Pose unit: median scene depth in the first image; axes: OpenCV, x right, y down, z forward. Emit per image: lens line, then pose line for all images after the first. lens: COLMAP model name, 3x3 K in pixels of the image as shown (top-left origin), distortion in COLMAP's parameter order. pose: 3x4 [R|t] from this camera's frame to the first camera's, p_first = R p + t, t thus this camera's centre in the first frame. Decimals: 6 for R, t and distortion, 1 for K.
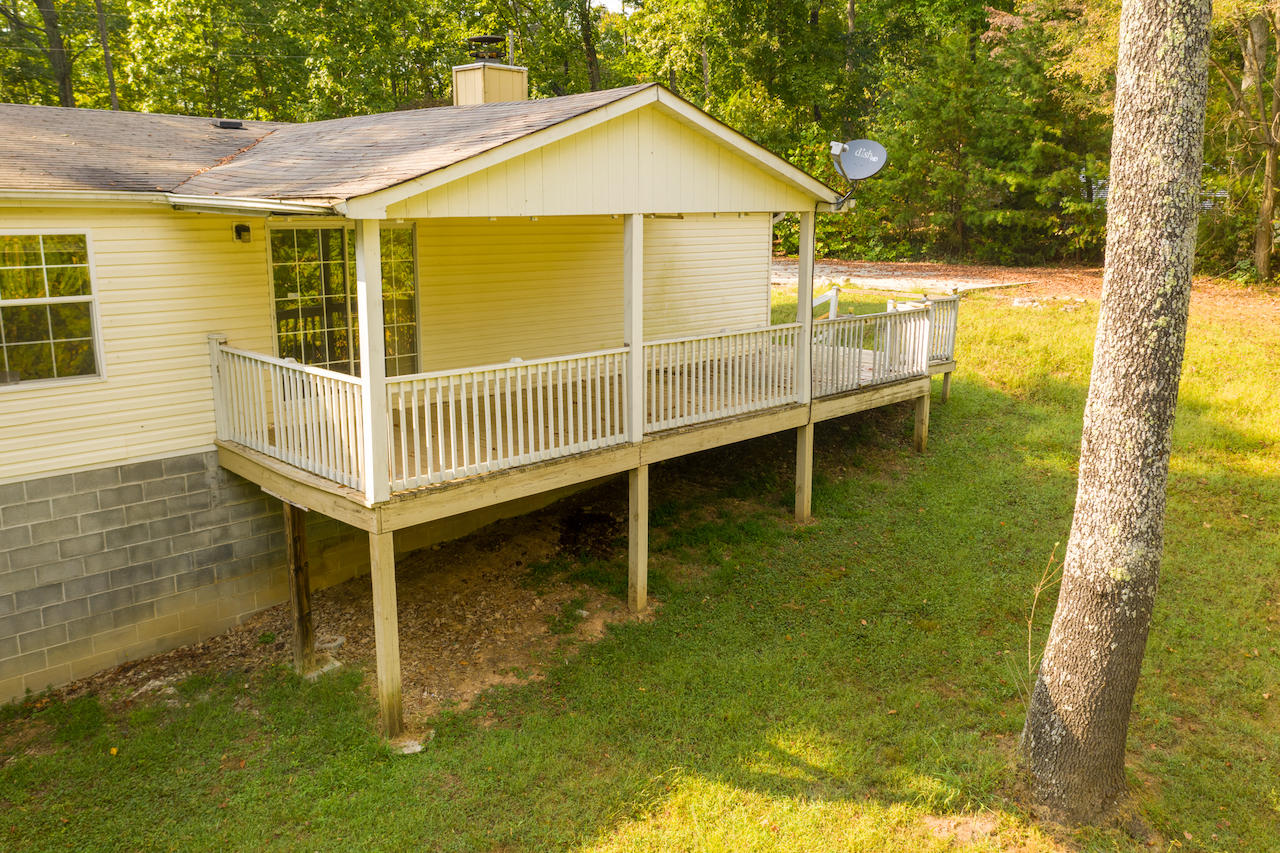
lens RADIAL K [[1016.2, 0, 640.0], [0, 1016.2, 426.5], [0, 0, 1]] dist [0.002372, 0.004317]
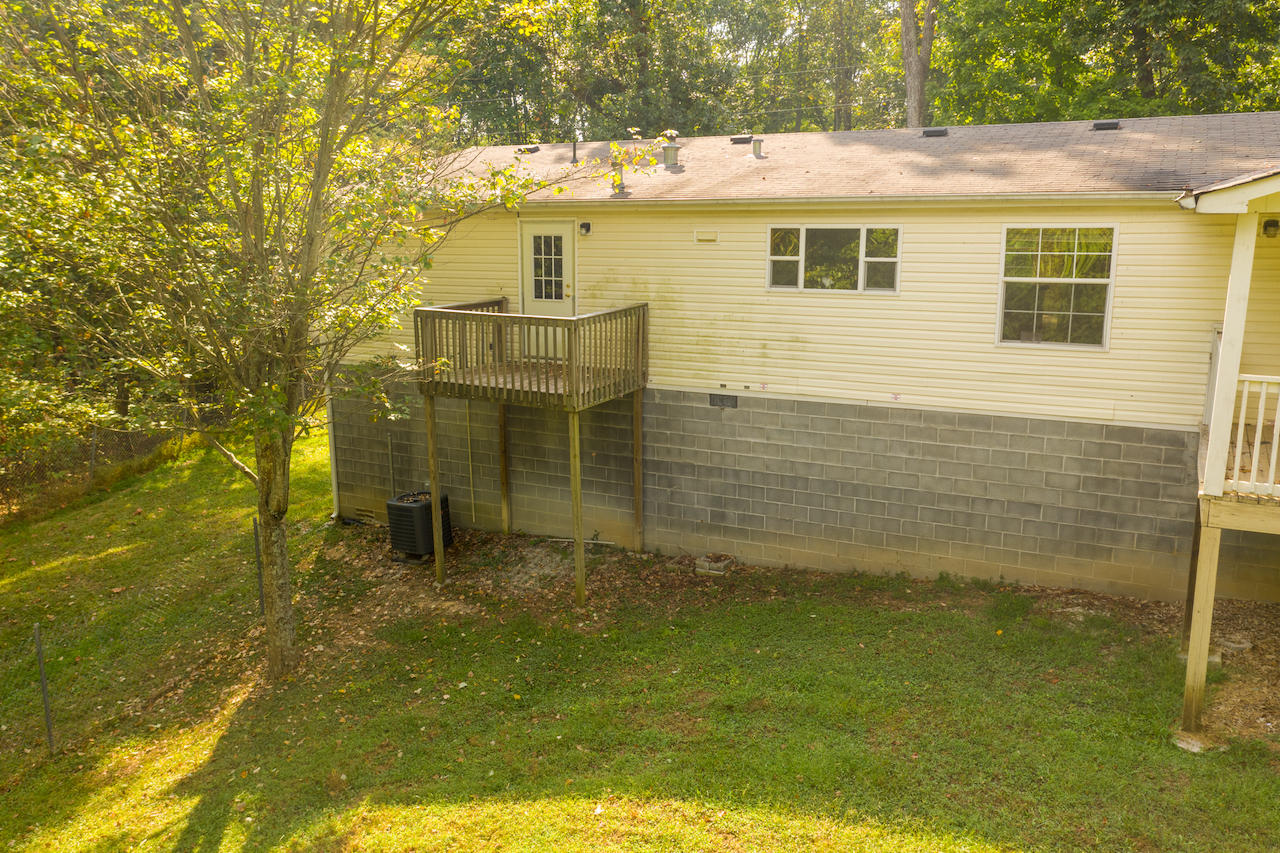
lens RADIAL K [[1016.2, 0, 640.0], [0, 1016.2, 426.5], [0, 0, 1]] dist [0.002372, 0.004317]
pose [[0.286792, 0.191539, -0.938650, 0.452317], [-0.190863, 0.971590, 0.139945, -0.021828], [0.938788, 0.139018, 0.315201, 0.126148]]
